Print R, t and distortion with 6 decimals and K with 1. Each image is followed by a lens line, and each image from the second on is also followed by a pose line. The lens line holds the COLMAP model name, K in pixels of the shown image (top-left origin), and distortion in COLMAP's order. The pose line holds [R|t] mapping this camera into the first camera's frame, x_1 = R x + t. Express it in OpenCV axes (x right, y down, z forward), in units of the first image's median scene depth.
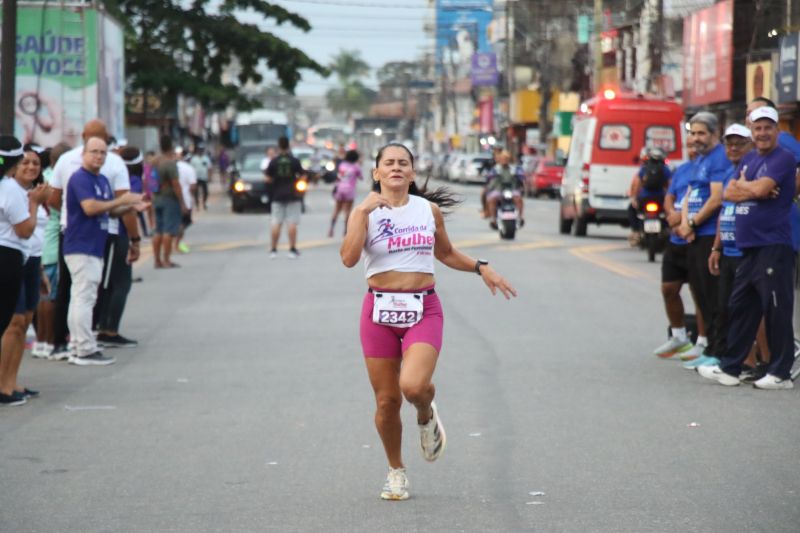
lens RADIAL K [[816.0, 0, 400.0], [0, 816.0, 266.5], [0, 0, 1]] dist [-0.010862, 0.009666]
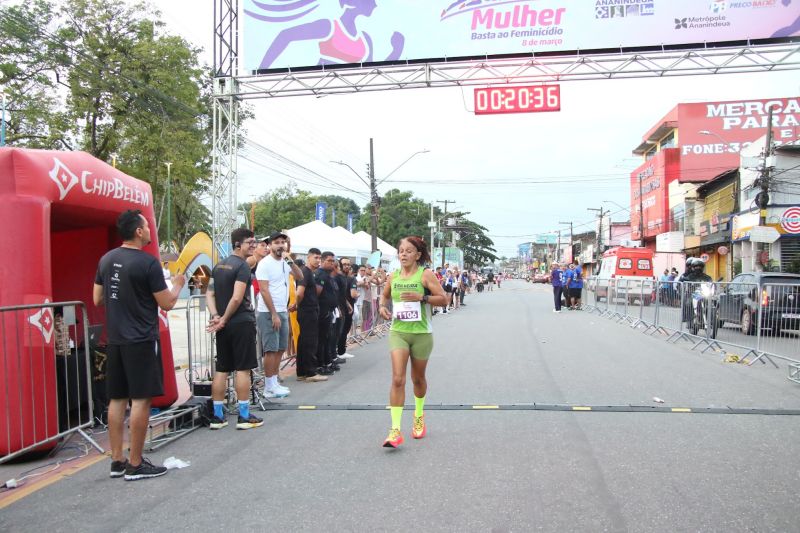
lens RADIAL K [[816.0, 0, 400.0], [0, 816.0, 266.5], [0, 0, 1]] dist [-0.010862, 0.009666]
pose [[0.963206, -0.013821, -0.268408, 0.744862], [-0.022827, 0.990861, -0.132939, 0.562003], [0.267792, 0.134175, 0.954088, -4.461592]]
